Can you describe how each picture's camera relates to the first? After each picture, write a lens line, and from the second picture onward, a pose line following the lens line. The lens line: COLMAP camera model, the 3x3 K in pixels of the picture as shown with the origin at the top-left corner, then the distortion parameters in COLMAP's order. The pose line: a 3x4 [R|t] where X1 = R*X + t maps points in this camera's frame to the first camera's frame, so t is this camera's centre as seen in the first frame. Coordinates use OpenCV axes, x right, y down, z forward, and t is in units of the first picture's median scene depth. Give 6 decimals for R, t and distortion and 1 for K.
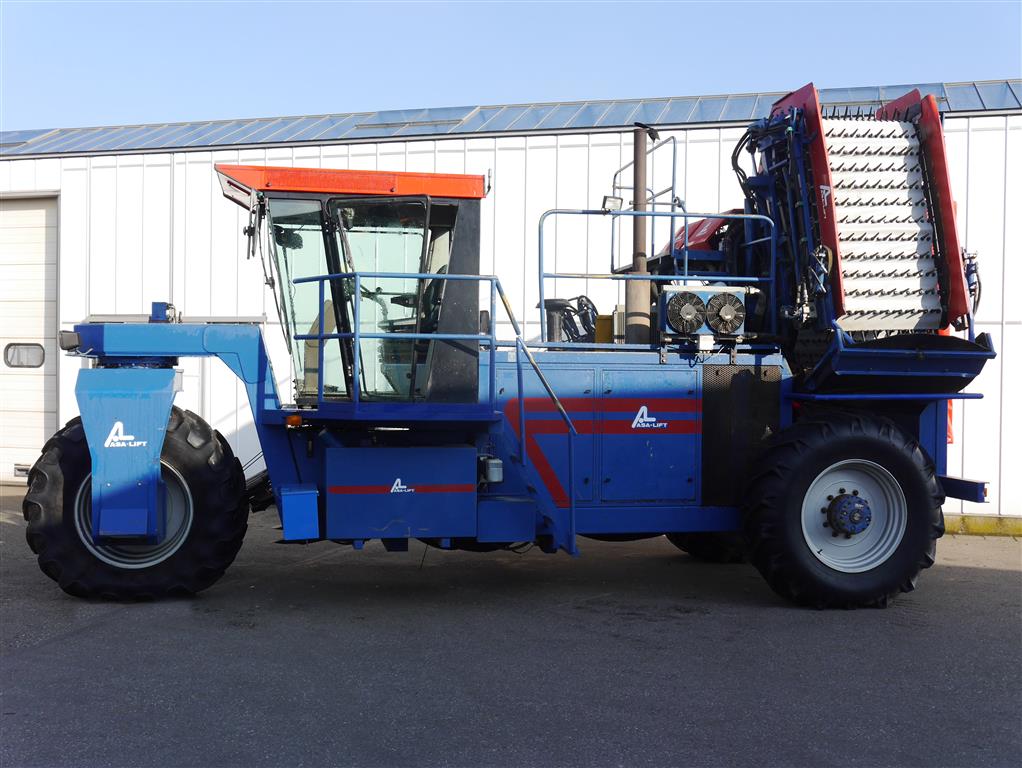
lens RADIAL K [[1203.5, 0, 511.5], [0, 1203.5, 380.2], [0, 0, 1]] dist [0.004813, 0.000000]
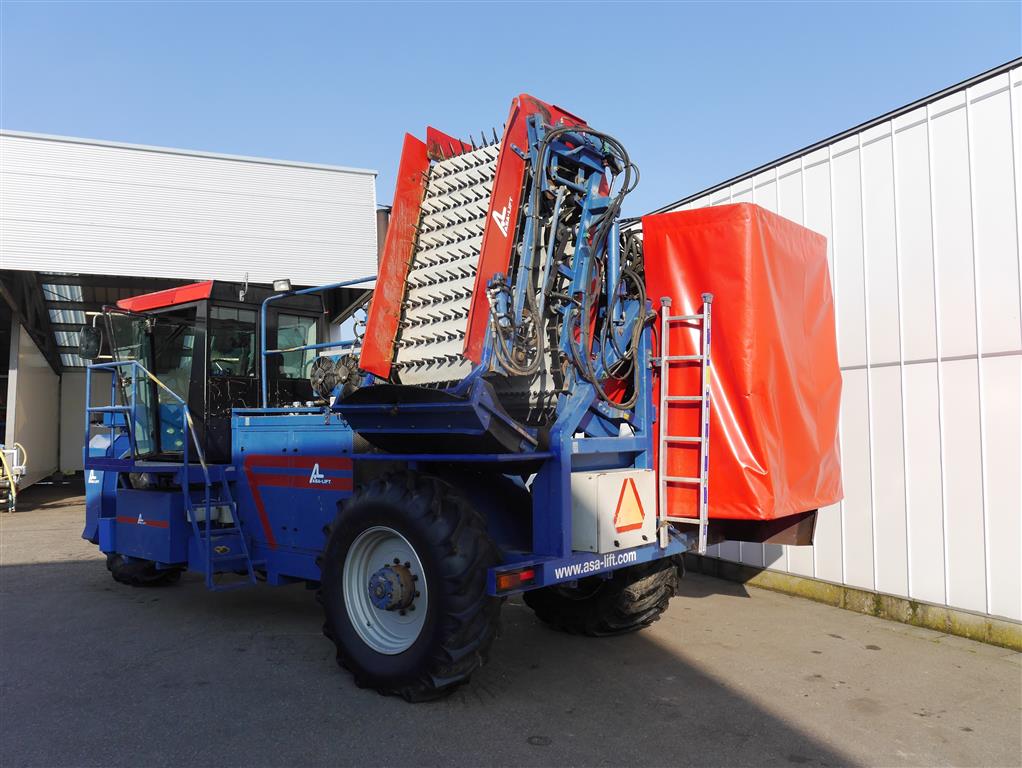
lens RADIAL K [[837.4, 0, 511.3], [0, 837.4, 387.8], [0, 0, 1]] dist [-0.036404, 0.009429]
pose [[0.650064, -0.050166, -0.758221, 0.797996], [0.004883, 0.998074, -0.061849, 0.000670], [0.759863, 0.036503, 0.649057, 0.636864]]
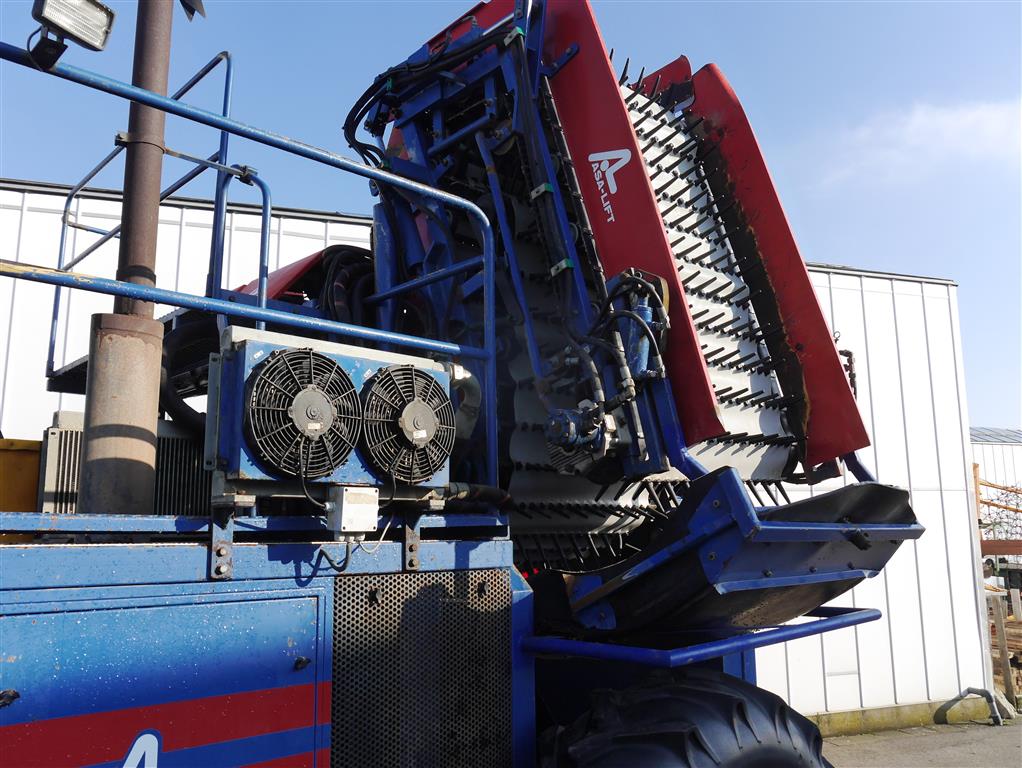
lens RADIAL K [[837.4, 0, 512.5], [0, 837.4, 384.8], [0, 0, 1]] dist [-0.036404, 0.009429]
pose [[0.827520, 0.080056, 0.555699, 0.066084], [0.027677, 0.982761, -0.182796, -0.021446], [-0.560753, 0.166647, 0.811039, 0.774723]]
